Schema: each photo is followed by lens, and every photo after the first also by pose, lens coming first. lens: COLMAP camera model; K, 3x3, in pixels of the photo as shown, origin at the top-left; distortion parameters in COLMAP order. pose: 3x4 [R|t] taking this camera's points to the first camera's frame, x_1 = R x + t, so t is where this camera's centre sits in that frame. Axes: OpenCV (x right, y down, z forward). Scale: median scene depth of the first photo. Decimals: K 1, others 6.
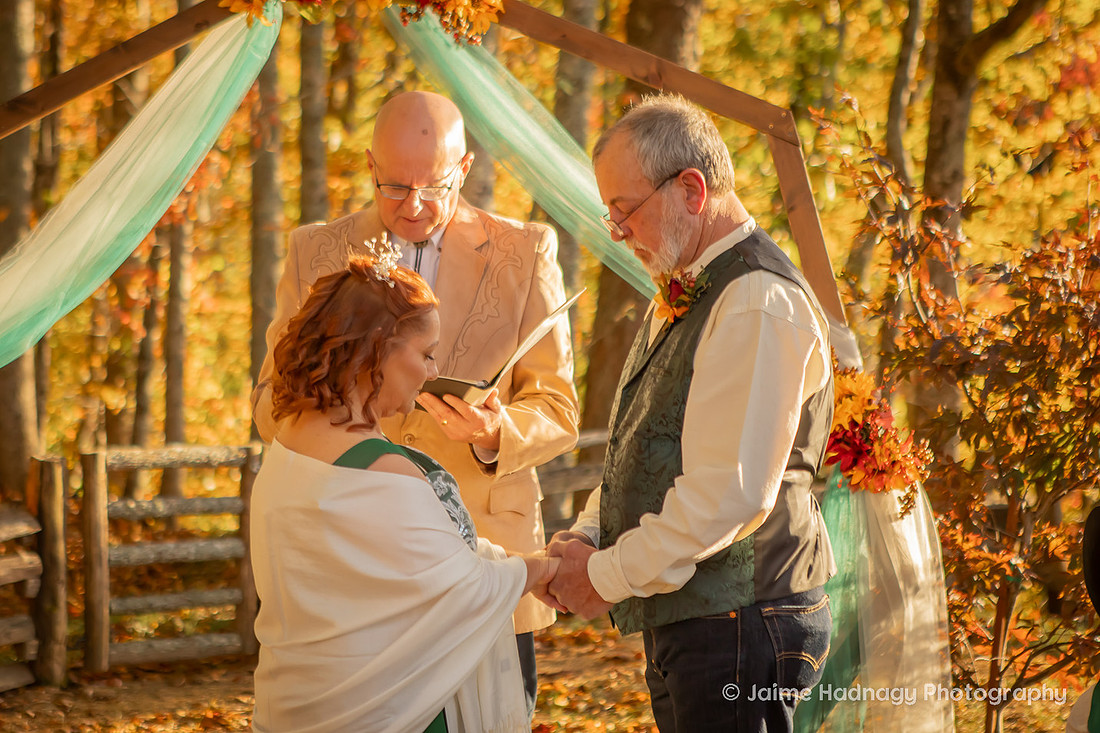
lens RADIAL K [[2697.2, 0, 483.1], [0, 2697.2, 307.6], [0, 0, 1]] dist [0.139517, 0.720426]
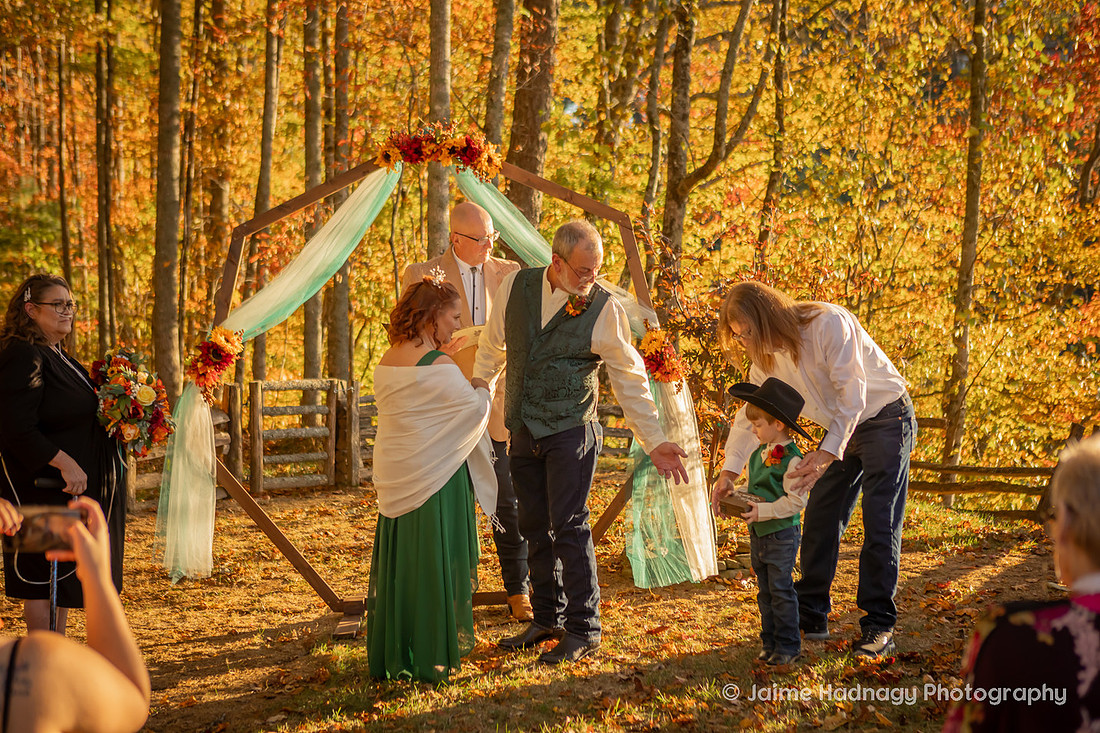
lens RADIAL K [[1596.8, 0, 550.0], [0, 1596.8, 366.5], [0, 0, 1]] dist [0.011567, -0.038080]
pose [[0.994385, 0.002804, 0.105783, -0.081696], [-0.005405, 0.999690, 0.024306, 0.019294], [-0.105682, -0.024742, 0.994092, -0.282324]]
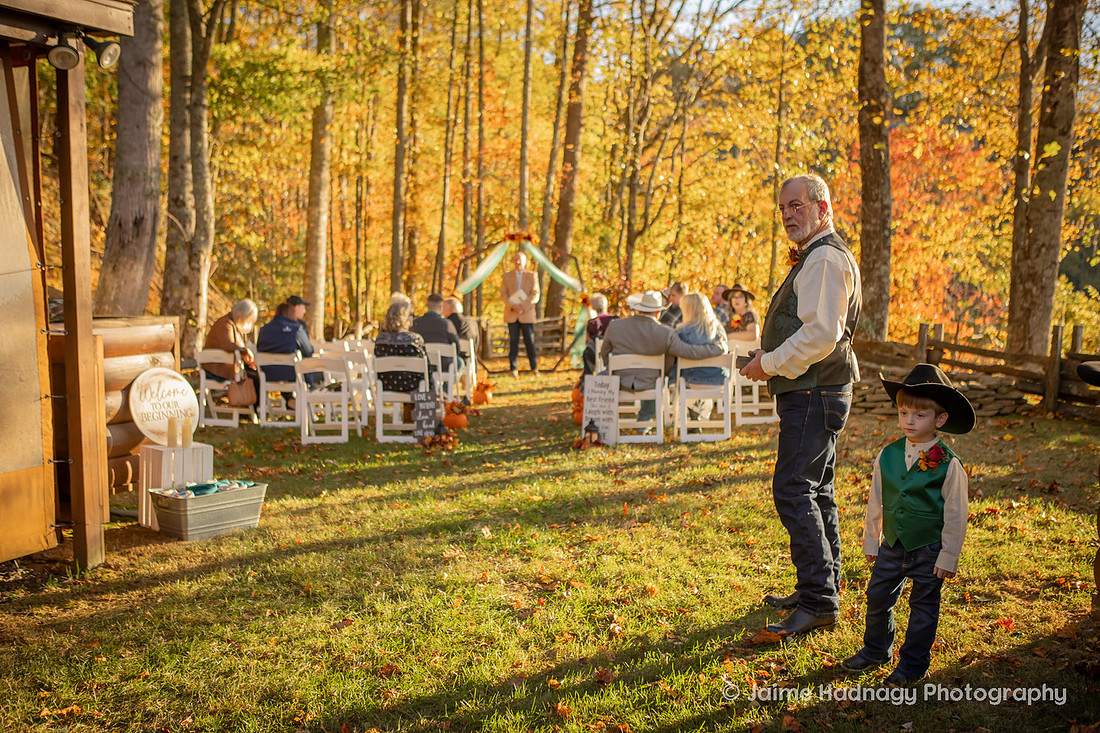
lens RADIAL K [[1246.1, 0, 550.0], [0, 1246.1, 366.5], [0, 0, 1]] dist [0.003261, 0.000002]
pose [[0.998618, 0.005882, 0.052234, -0.123035], [-0.007530, 0.999479, 0.031397, 0.107220], [-0.052022, -0.031747, 0.998141, -2.145848]]
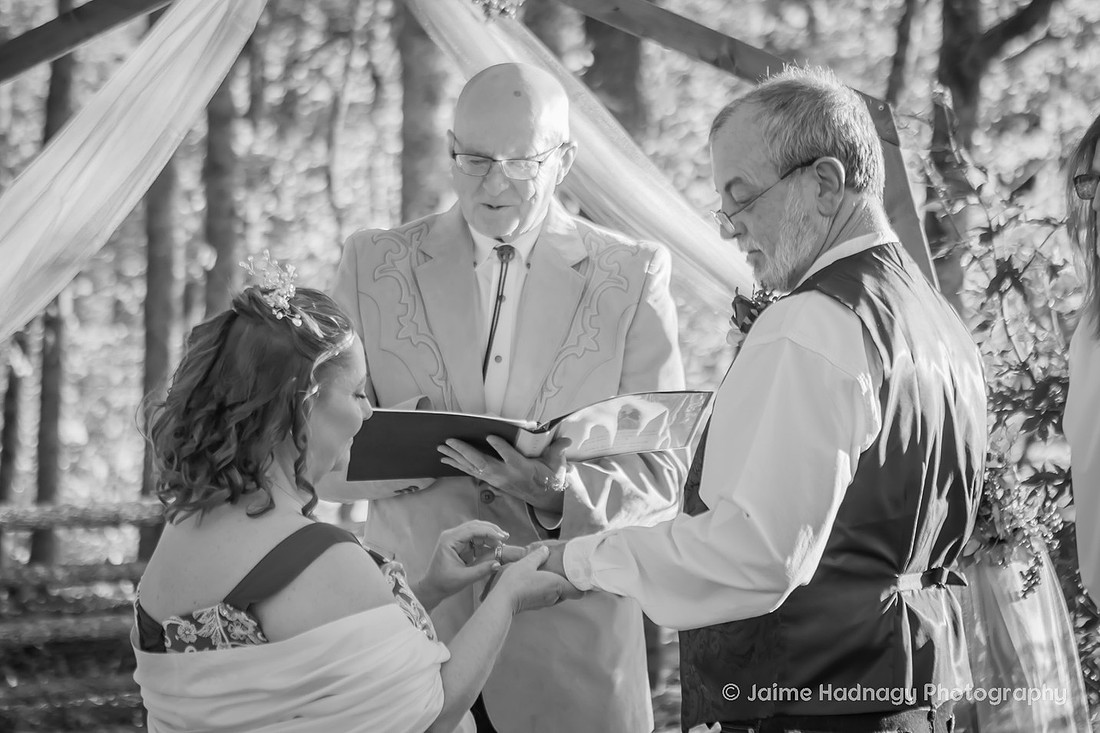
lens RADIAL K [[3027.4, 0, 592.8], [0, 3027.4, 272.1], [0, 0, 1]] dist [0.121277, 0.697211]
pose [[0.997145, 0.008985, 0.074975, -0.040553], [-0.007295, 0.999714, -0.022781, 0.000580], [-0.075158, 0.022169, 0.996925, 0.072098]]
